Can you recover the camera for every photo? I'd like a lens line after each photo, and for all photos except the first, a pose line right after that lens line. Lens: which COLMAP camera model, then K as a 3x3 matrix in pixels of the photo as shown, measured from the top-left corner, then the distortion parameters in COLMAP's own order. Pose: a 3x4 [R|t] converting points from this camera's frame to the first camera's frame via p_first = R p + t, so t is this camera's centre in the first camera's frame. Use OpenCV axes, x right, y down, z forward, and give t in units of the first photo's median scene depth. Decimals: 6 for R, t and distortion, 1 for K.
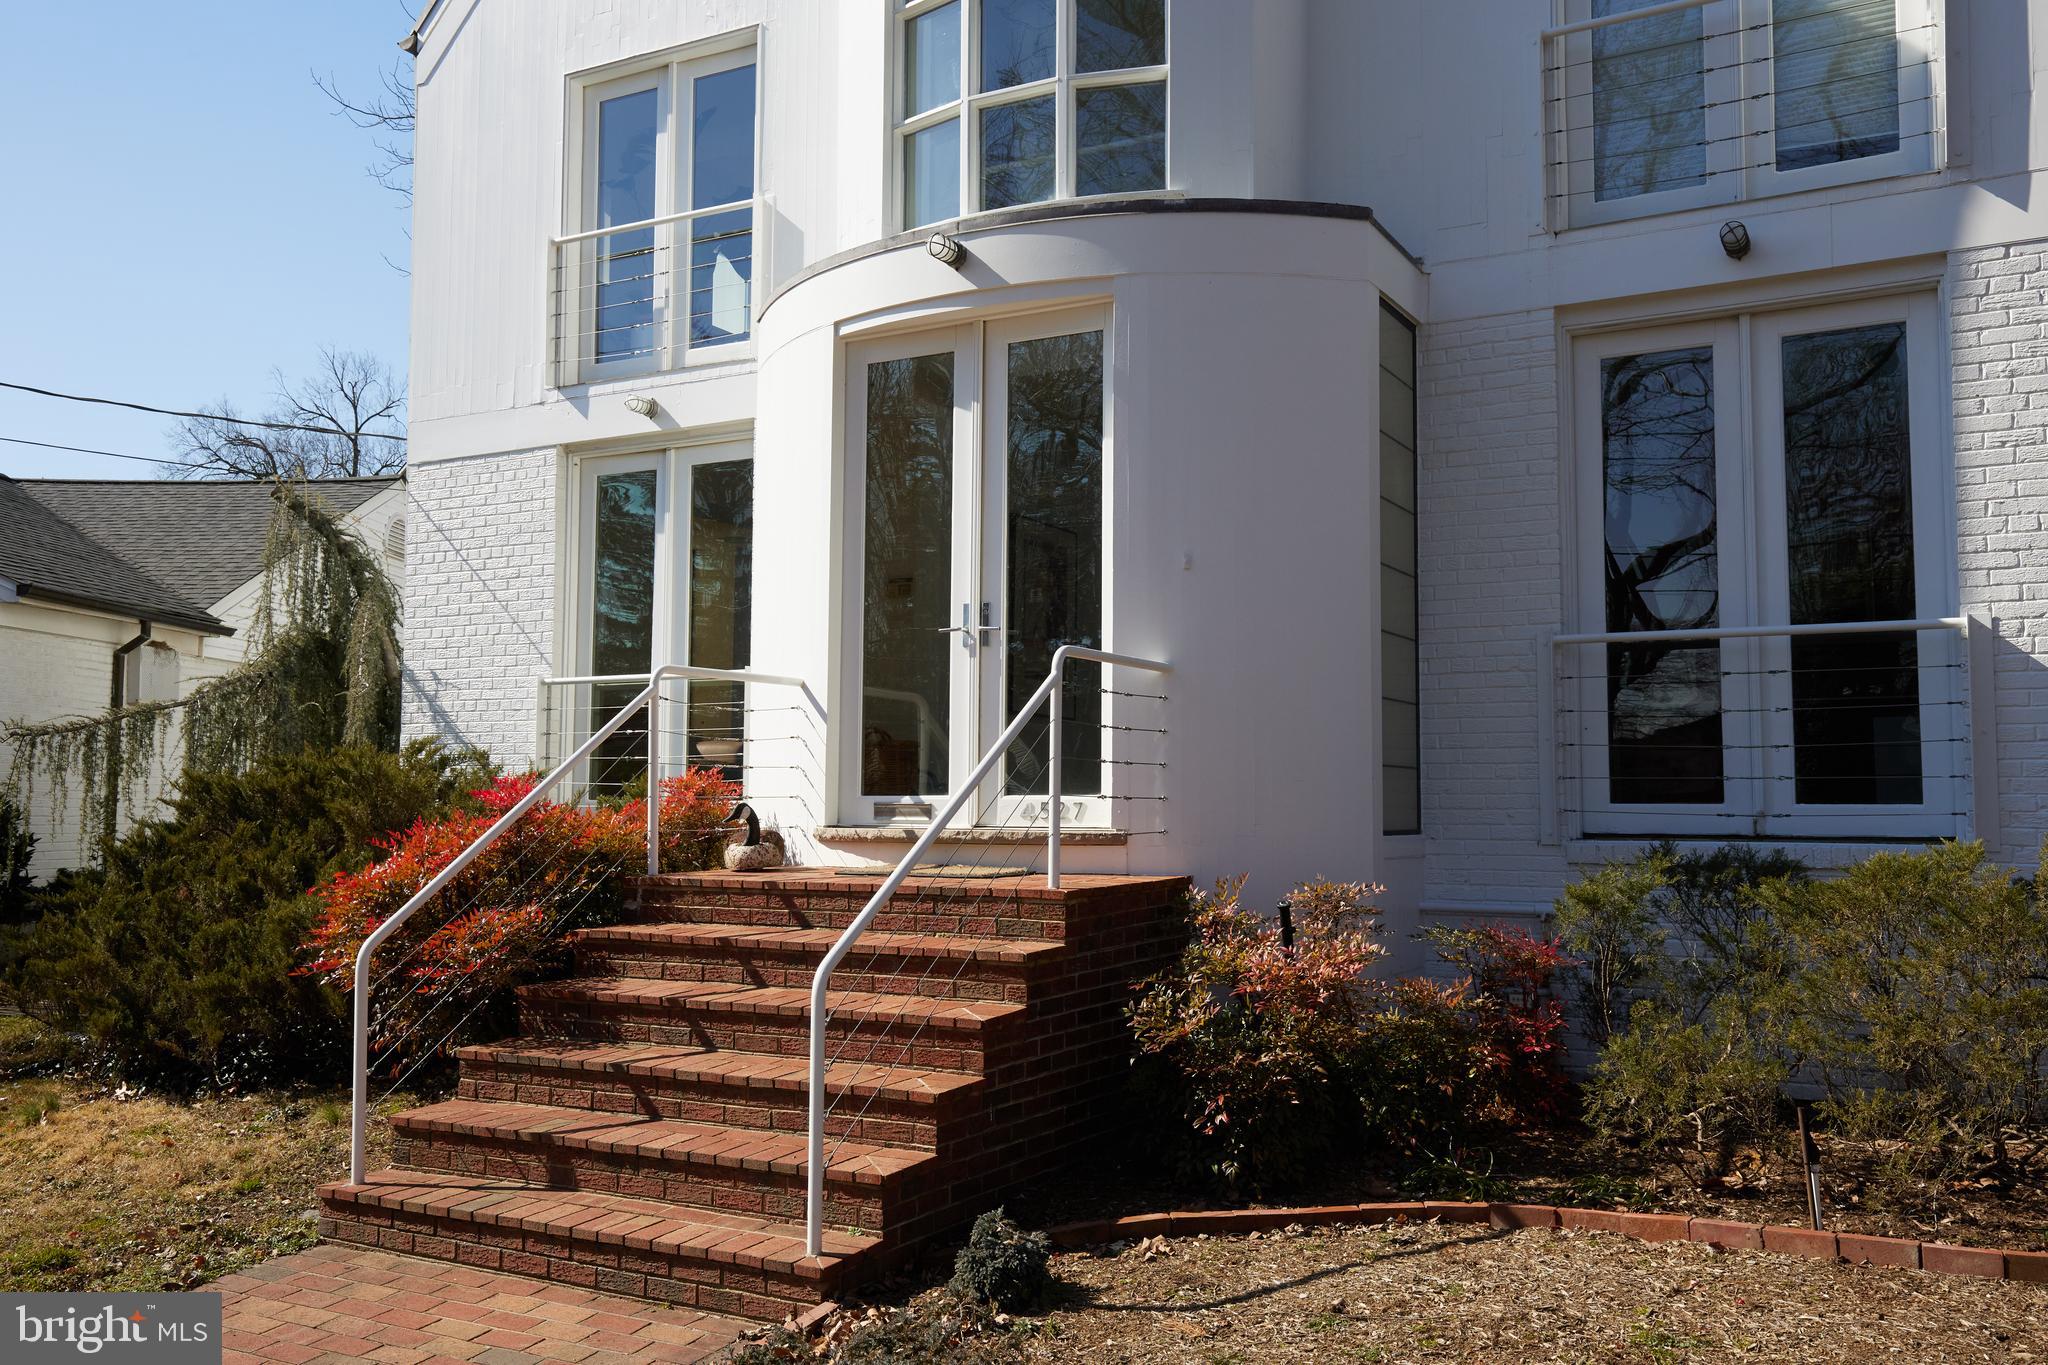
lens RADIAL K [[1825.1, 0, 1020.5], [0, 1825.1, 681.3], [0, 0, 1]] dist [0.043352, 0.002425]
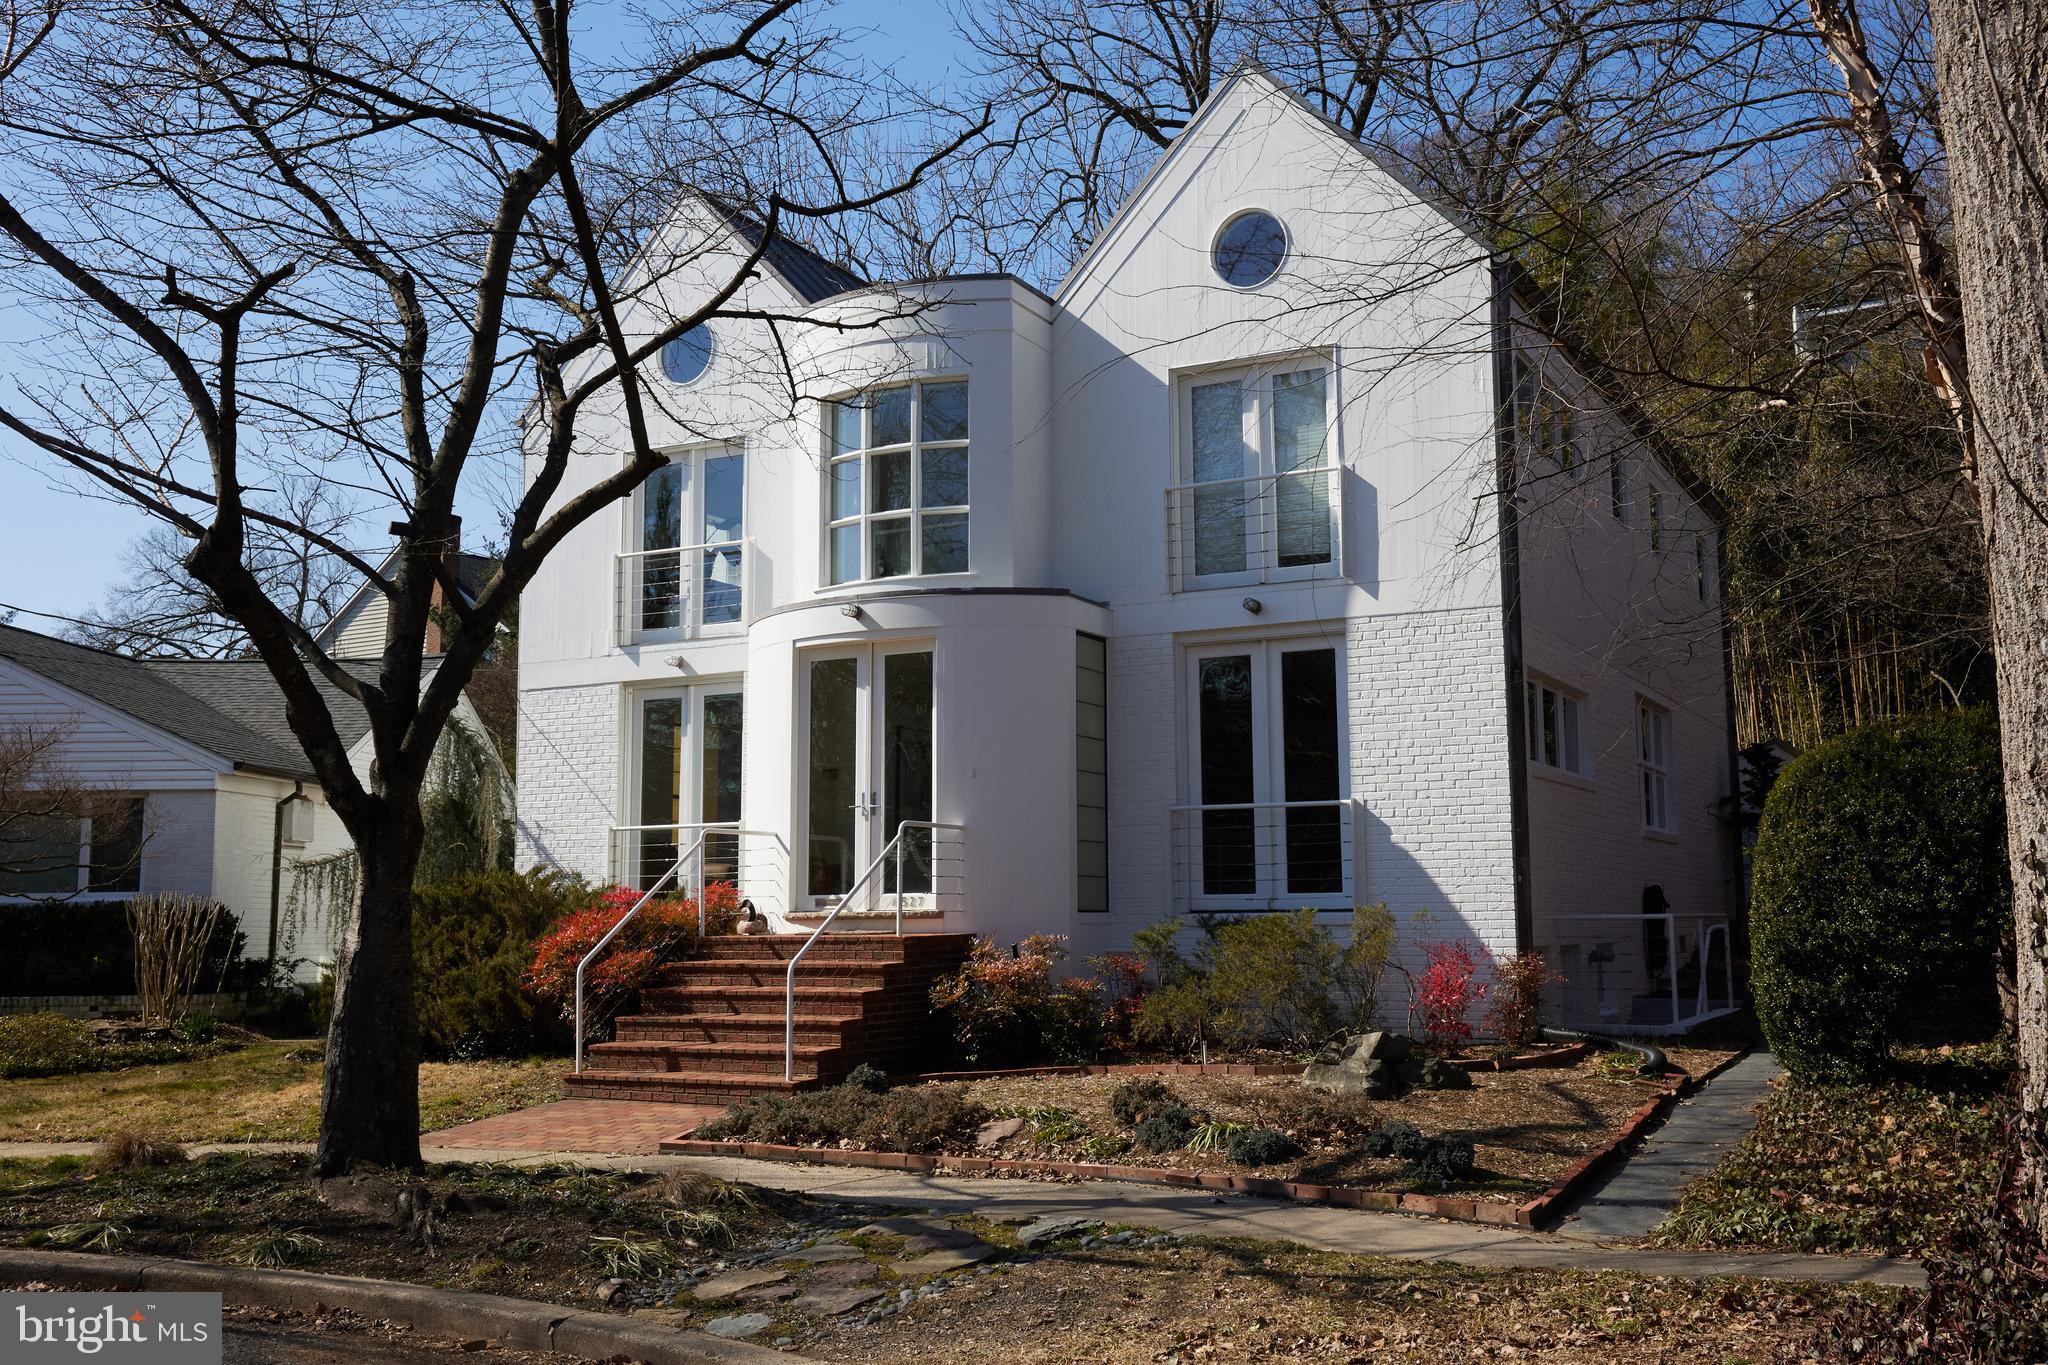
lens RADIAL K [[2059.4, 0, 1028.4], [0, 2059.4, 684.4], [0, 0, 1]] dist [0.066739, 0.000000]
pose [[0.999791, -0.009556, 0.018057, 0.104314], [0.010375, 0.998897, -0.045797, -0.055250], [-0.017600, 0.045975, 0.998788, -1.149472]]
